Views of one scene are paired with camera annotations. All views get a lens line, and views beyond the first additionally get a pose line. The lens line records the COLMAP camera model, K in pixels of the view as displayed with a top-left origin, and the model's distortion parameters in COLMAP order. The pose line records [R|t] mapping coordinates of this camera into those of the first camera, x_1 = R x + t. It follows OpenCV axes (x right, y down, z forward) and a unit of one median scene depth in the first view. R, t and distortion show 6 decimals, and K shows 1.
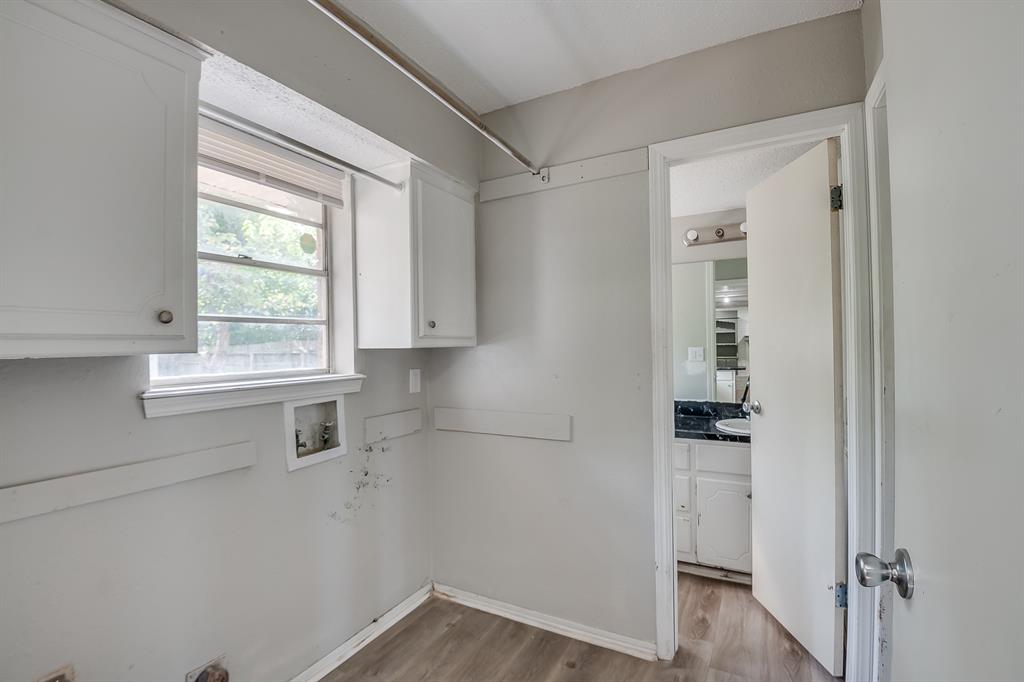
lens RADIAL K [[466.3, 0, 502.0], [0, 466.3, 345.0], [0, 0, 1]] dist [-0.008396, -0.015833]
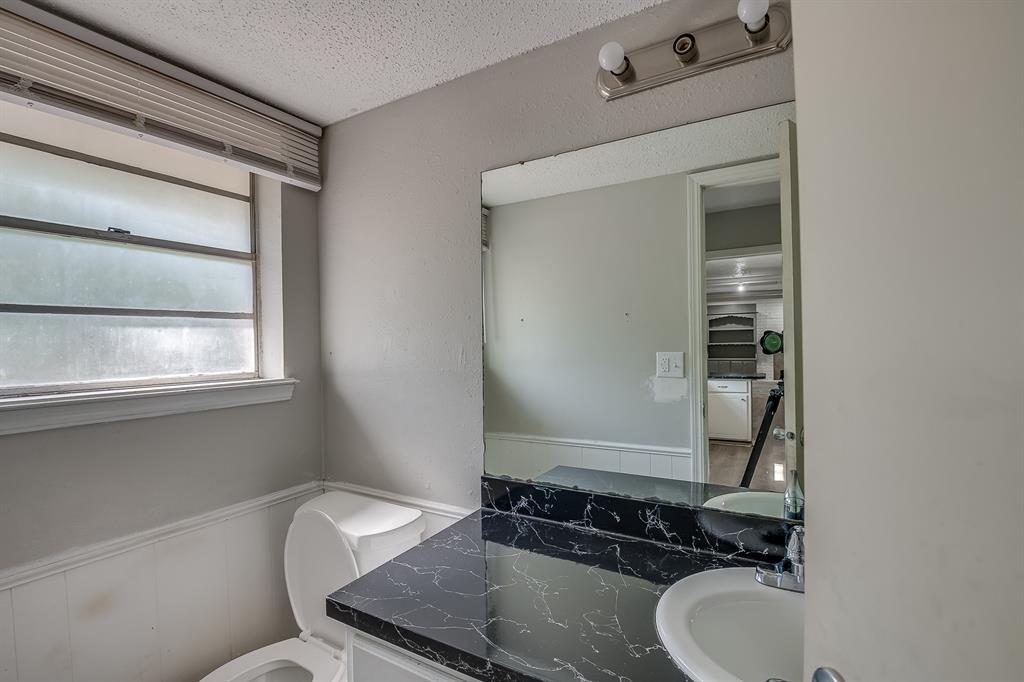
lens RADIAL K [[466.8, 0, 512.0], [0, 466.8, 341.0], [0, 0, 1]] dist [-0.000505, -0.015874]
pose [[0.999844, 0.003340, -0.017343, 0.099091], [-0.003409, 0.999986, -0.004005, -0.002009], [0.017329, 0.004063, 0.999842, 0.184873]]
